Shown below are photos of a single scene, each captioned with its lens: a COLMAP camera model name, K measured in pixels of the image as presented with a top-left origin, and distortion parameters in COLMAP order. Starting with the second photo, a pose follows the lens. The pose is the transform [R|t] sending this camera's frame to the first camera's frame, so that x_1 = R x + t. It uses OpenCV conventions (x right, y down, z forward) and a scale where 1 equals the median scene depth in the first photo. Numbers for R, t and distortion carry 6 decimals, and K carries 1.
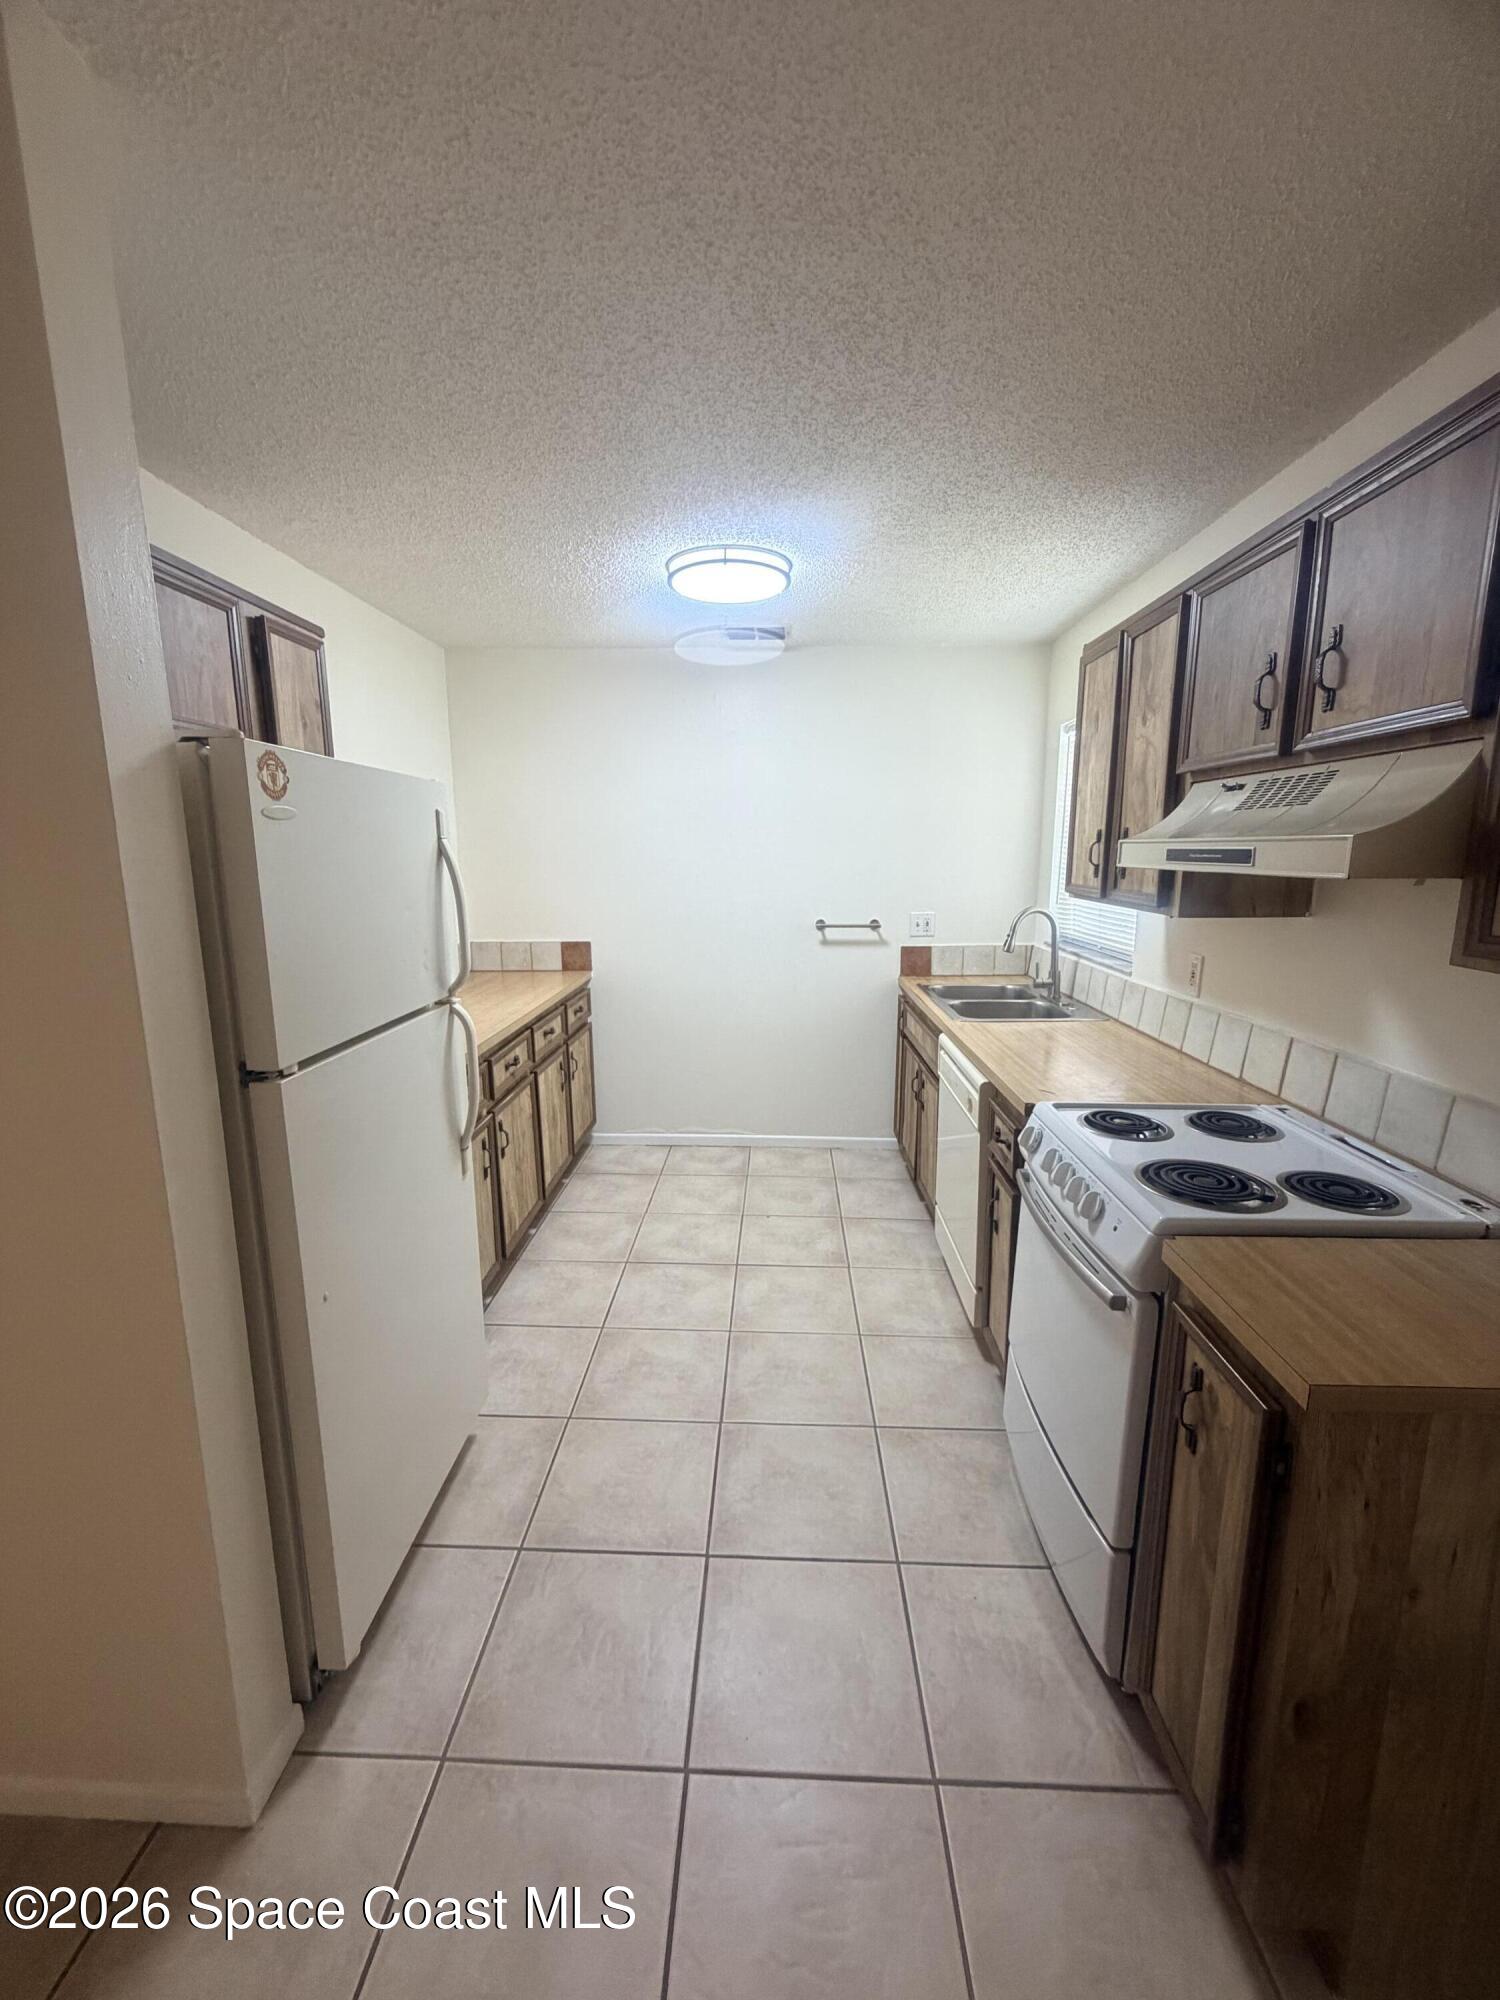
lens RADIAL K [[810.5, 0, 755.8], [0, 810.5, 975.2], [0, 0, 1]] dist [-0.002599, -0.000473]
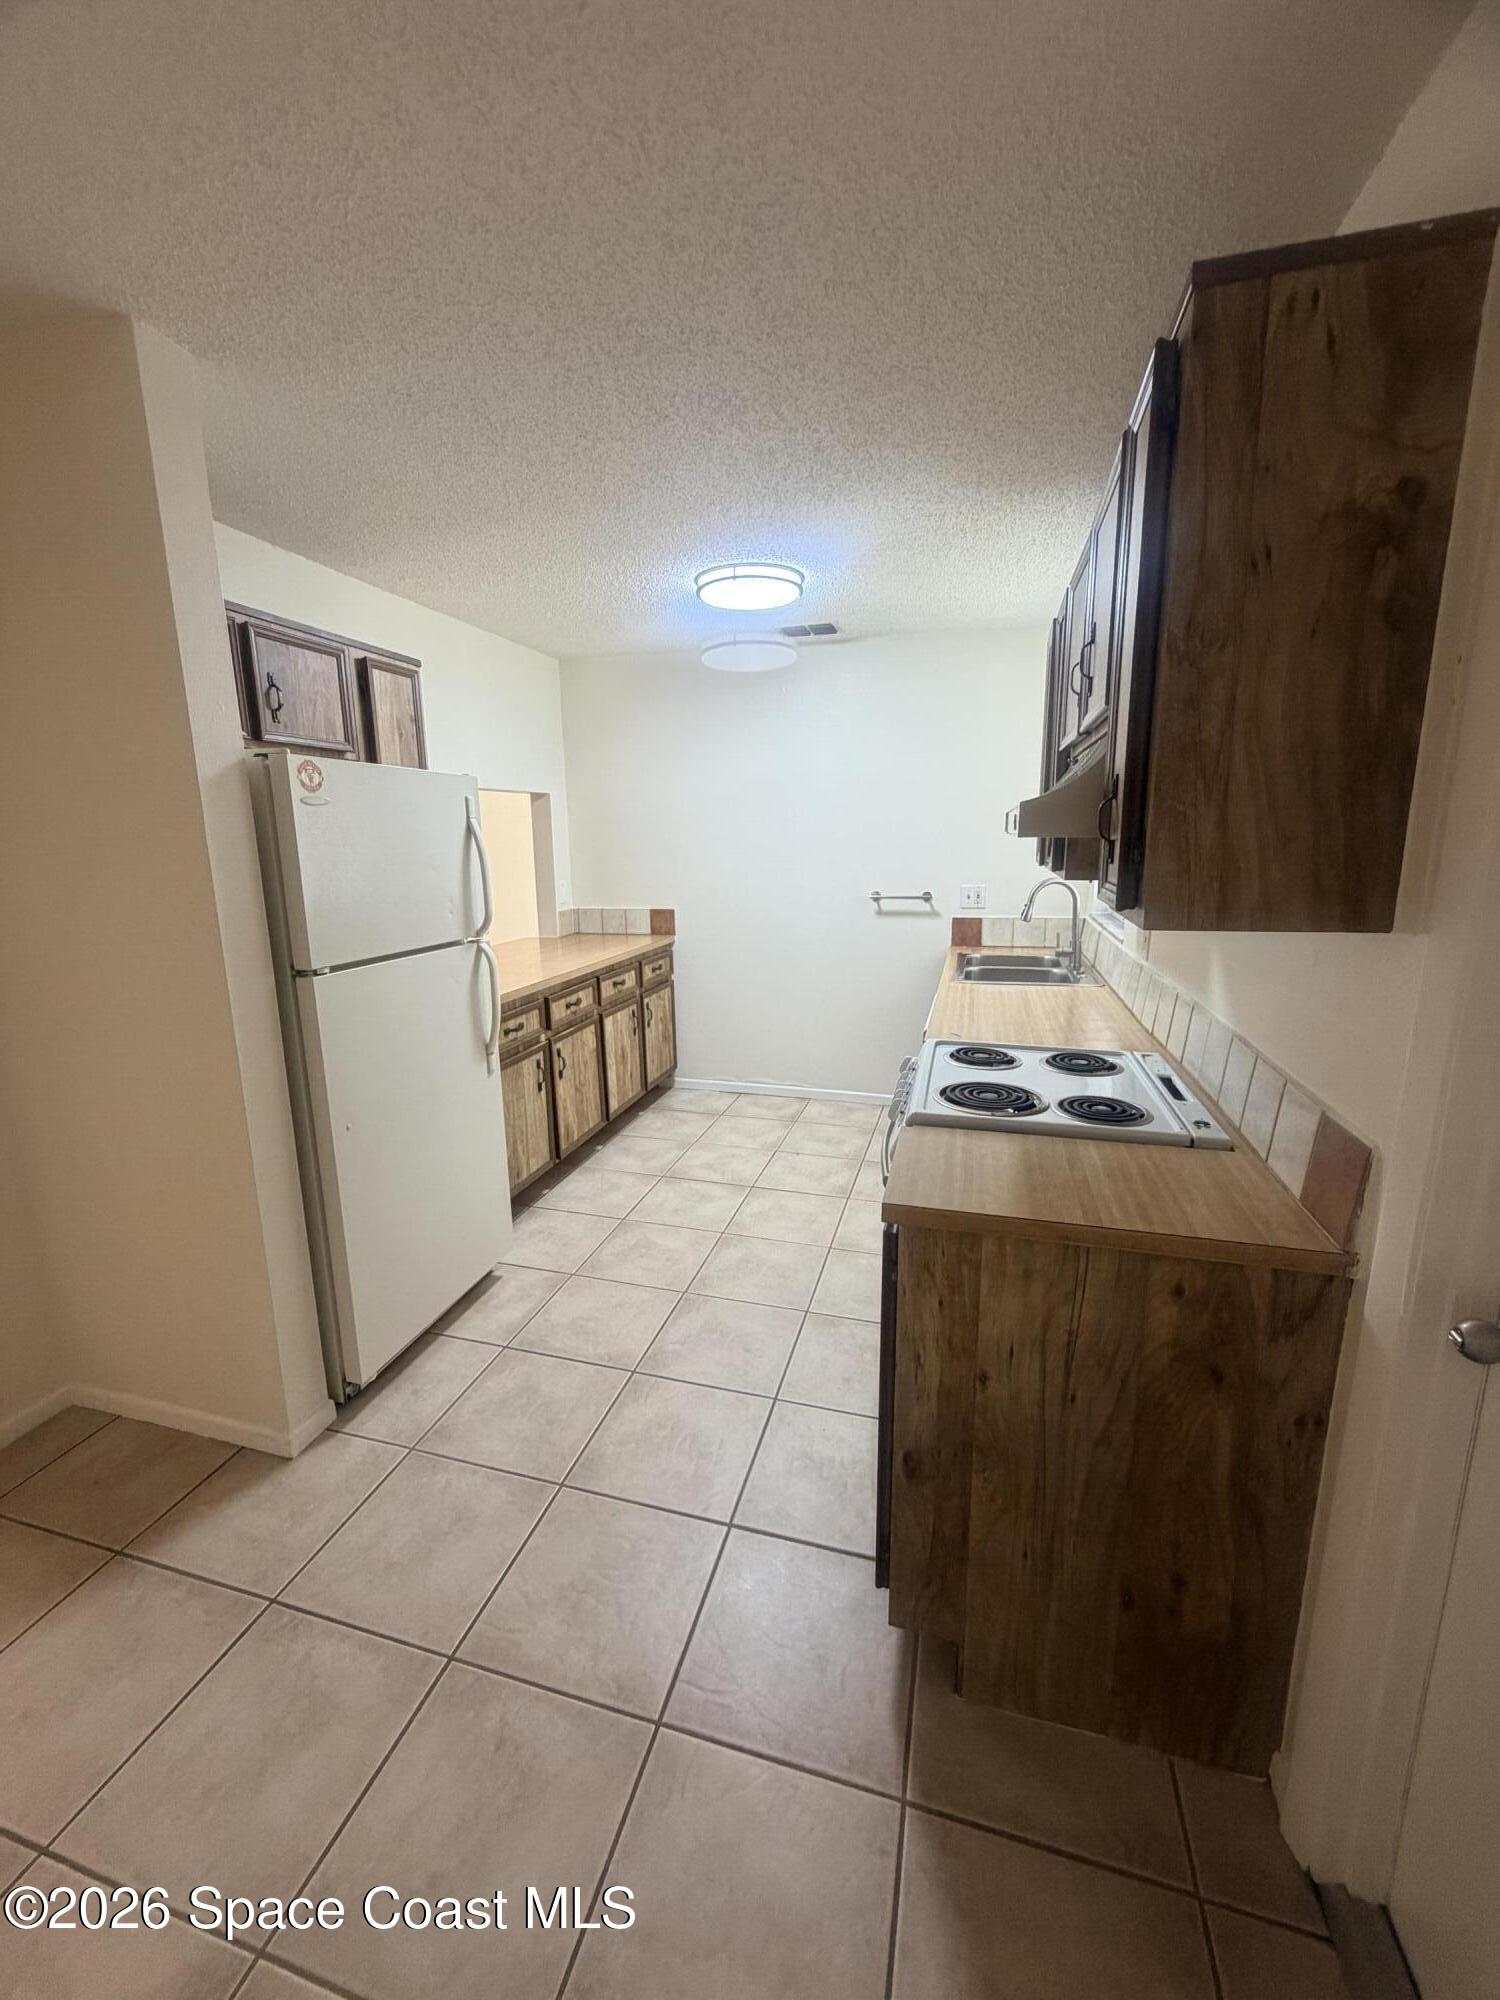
lens RADIAL K [[810.5, 0, 745.3], [0, 810.5, 972.0], [0, 0, 1]] dist [-0.002599, -0.000473]
pose [[0.969907, 0.031413, -0.241443, 0.271638], [-0.027138, 0.999411, 0.021013, 0.031775], [0.241961, -0.013828, 0.970188, -0.135699]]
